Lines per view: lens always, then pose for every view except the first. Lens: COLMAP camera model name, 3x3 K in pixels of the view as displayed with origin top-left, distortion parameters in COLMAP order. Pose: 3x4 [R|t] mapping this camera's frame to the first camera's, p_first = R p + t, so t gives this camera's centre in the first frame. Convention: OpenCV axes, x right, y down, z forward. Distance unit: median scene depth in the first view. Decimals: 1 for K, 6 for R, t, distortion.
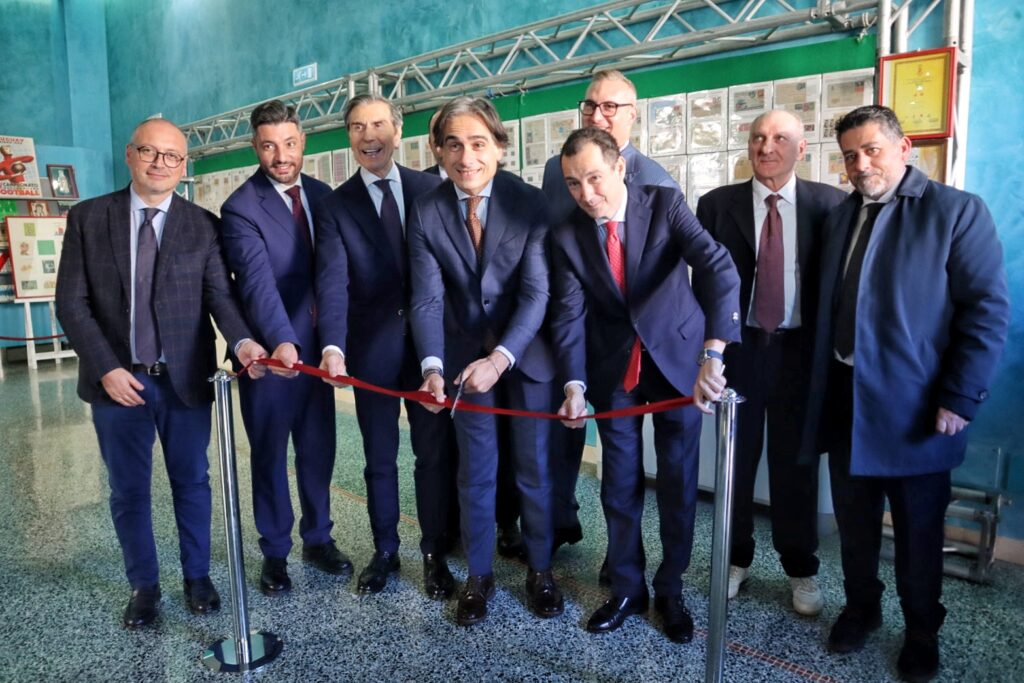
lens RADIAL K [[724.0, 0, 511.9], [0, 724.0, 340.4], [0, 0, 1]] dist [-0.063675, -0.002587]
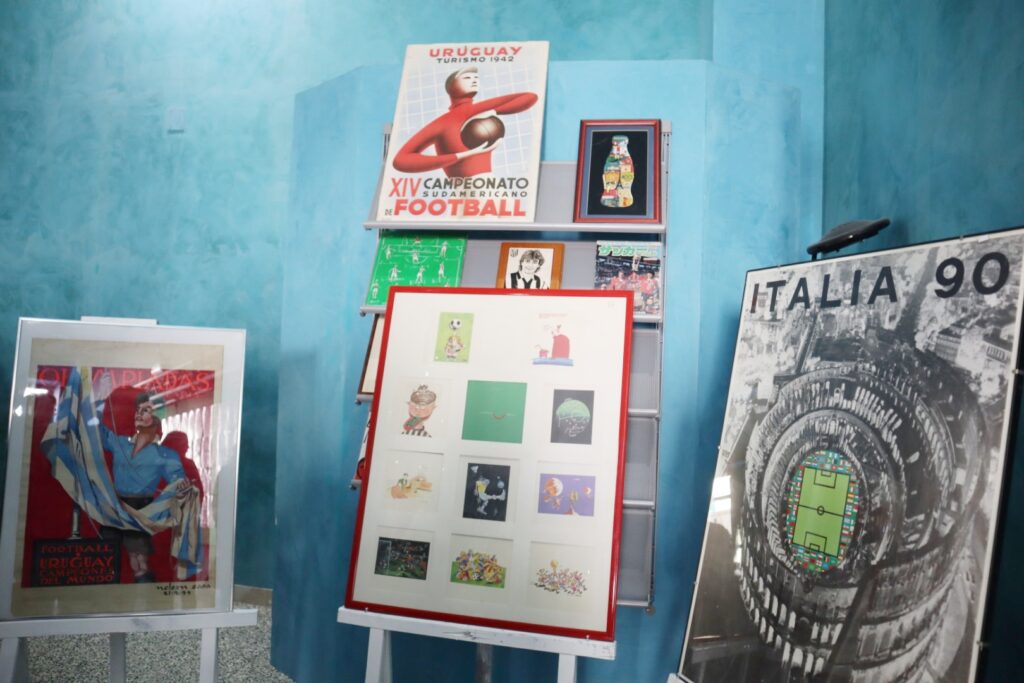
lens RADIAL K [[724.0, 0, 512.6], [0, 724.0, 340.8], [0, 0, 1]] dist [-0.063675, -0.002587]
pose [[0.574165, 0.025369, -0.818347, -0.445785], [-0.143436, 0.987179, -0.070033, -0.138918], [0.806077, 0.157591, 0.570442, 0.849065]]
